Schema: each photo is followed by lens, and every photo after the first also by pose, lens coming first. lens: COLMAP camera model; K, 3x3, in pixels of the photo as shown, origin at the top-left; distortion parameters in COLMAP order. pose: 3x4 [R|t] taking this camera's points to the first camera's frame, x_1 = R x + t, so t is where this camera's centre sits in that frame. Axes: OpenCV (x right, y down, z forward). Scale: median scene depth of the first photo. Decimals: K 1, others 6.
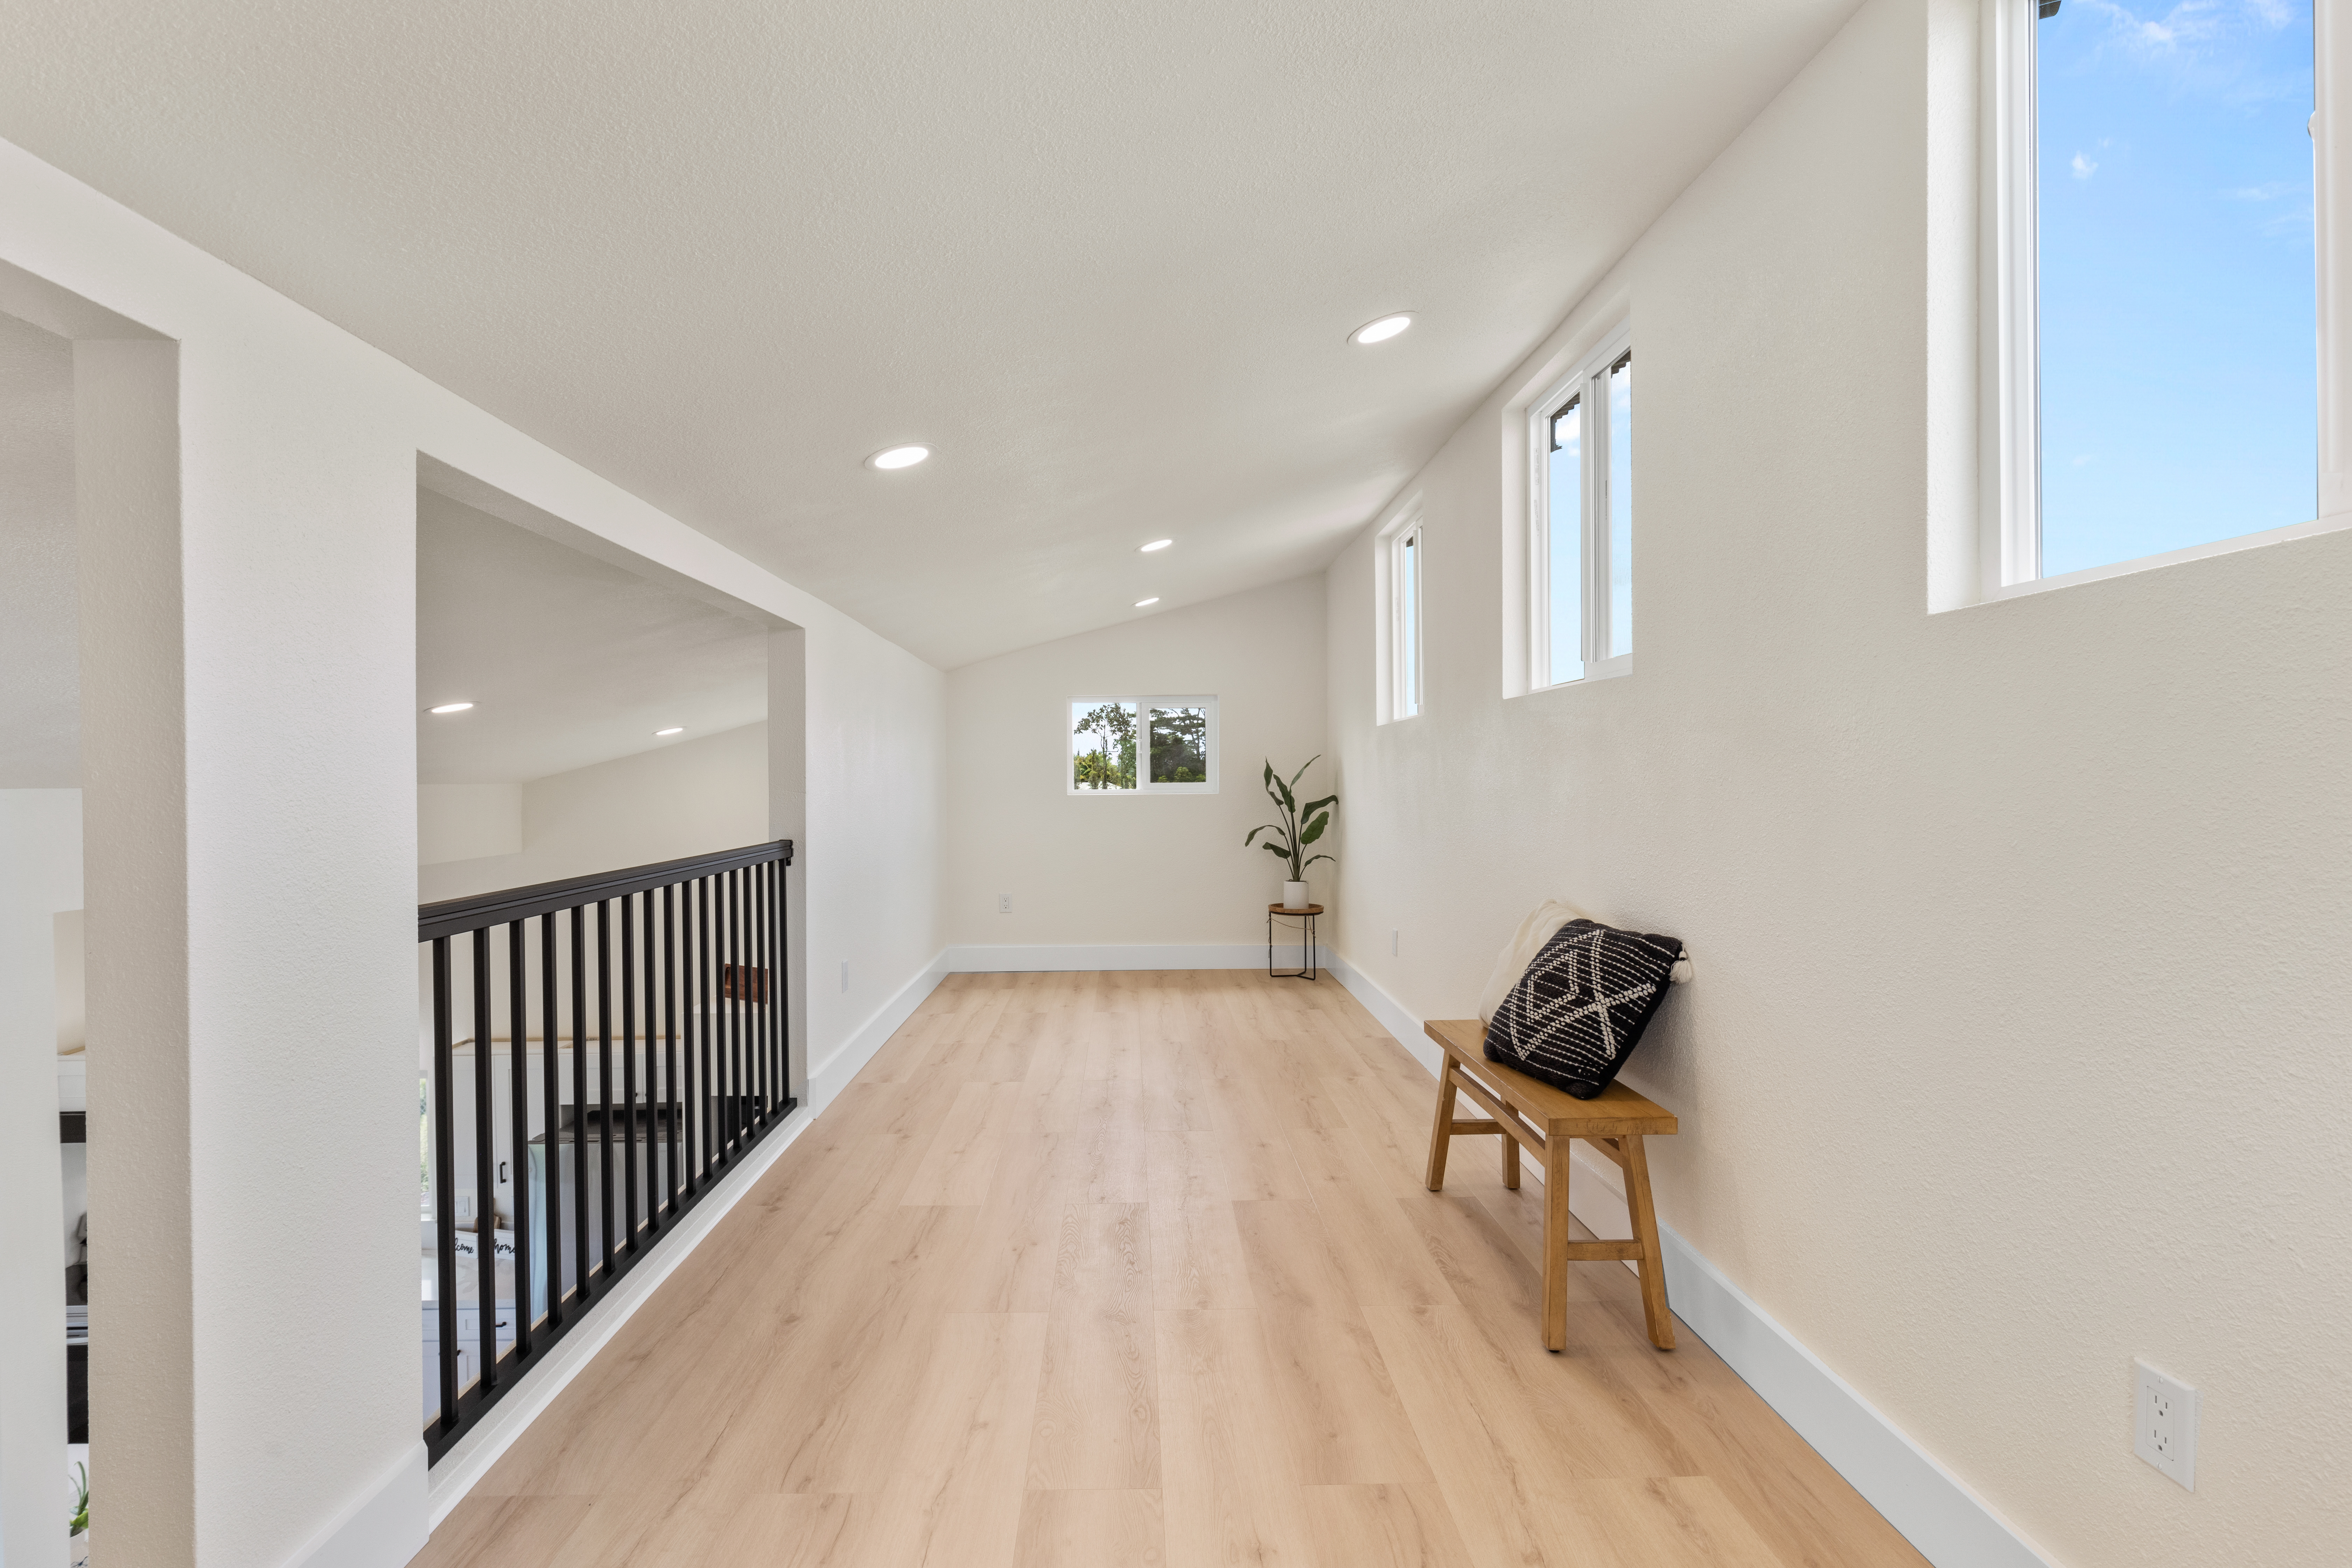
lens RADIAL K [[1166.4, 0, 1176.8], [0, 1166.4, 784.0], [0, 0, 1]] dist [-0.005894, 0.000449]
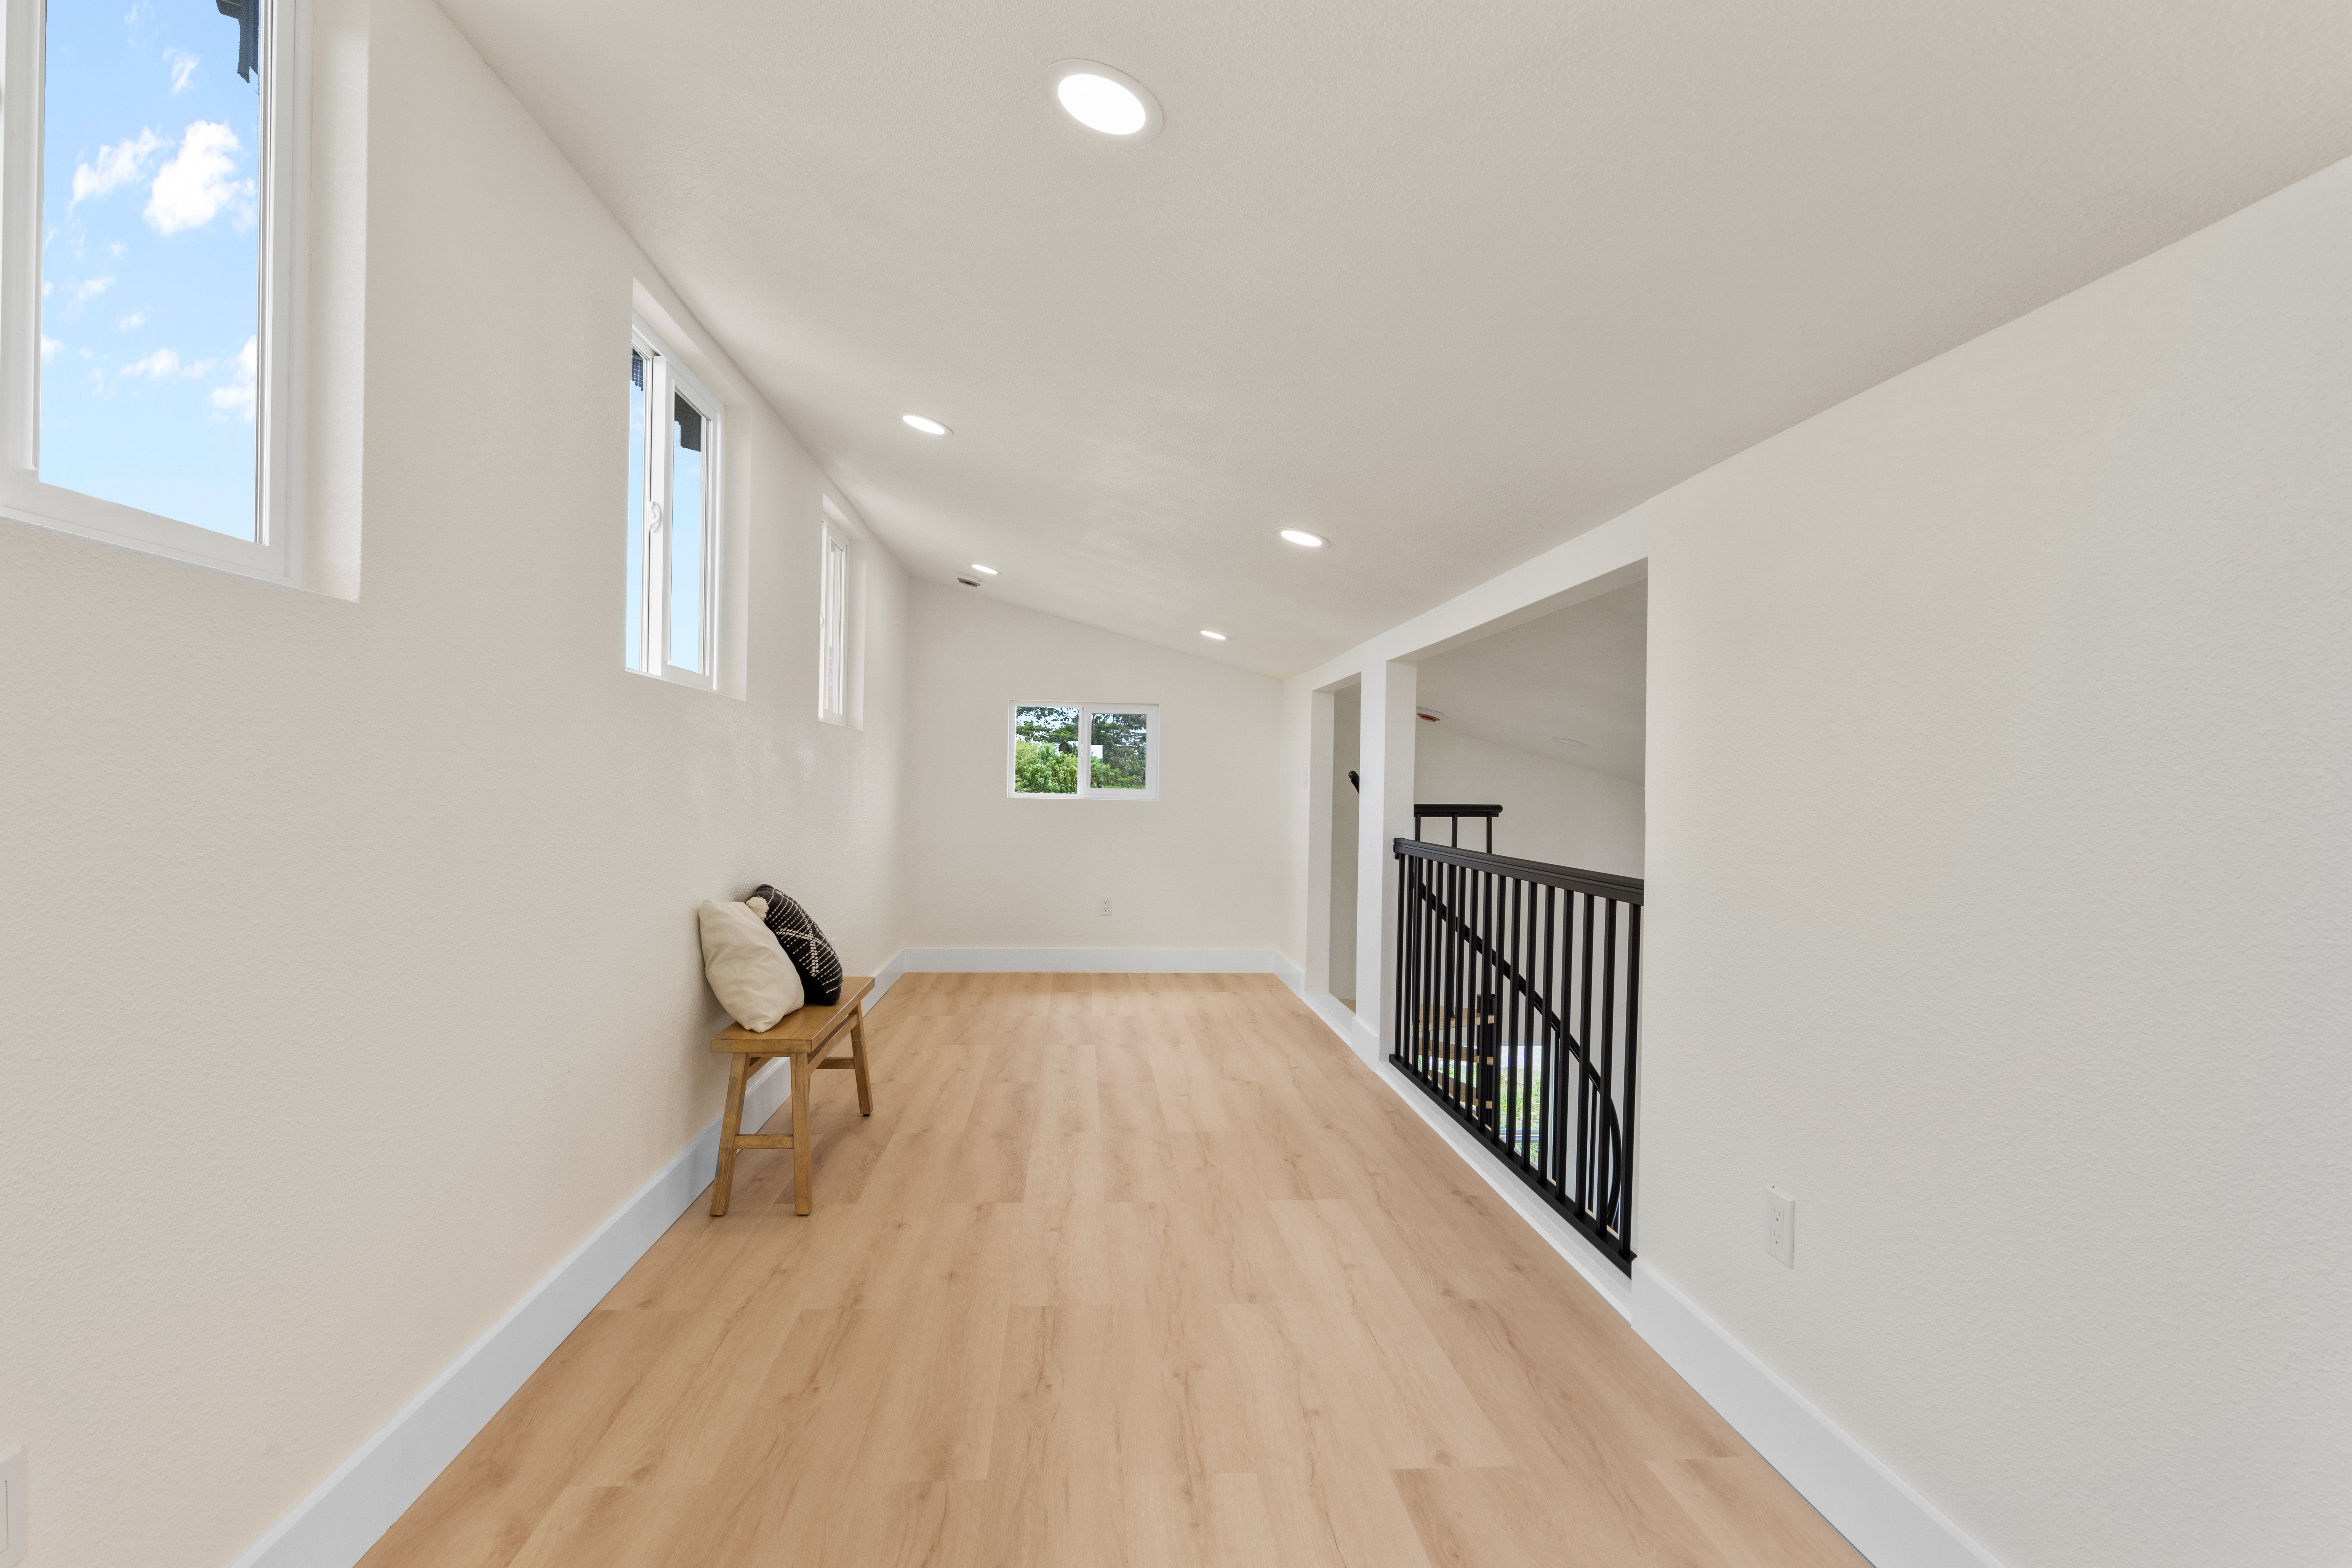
lens RADIAL K [[1166.4, 0, 1173.4], [0, 1166.4, 786.3], [0, 0, 1]] dist [-0.005894, 0.000449]
pose [[-0.999144, -0.011531, -0.039726, -0.042285], [-0.011786, 0.999911, 0.006176, -0.010559], [0.039652, 0.006639, -0.999192, 2.150902]]
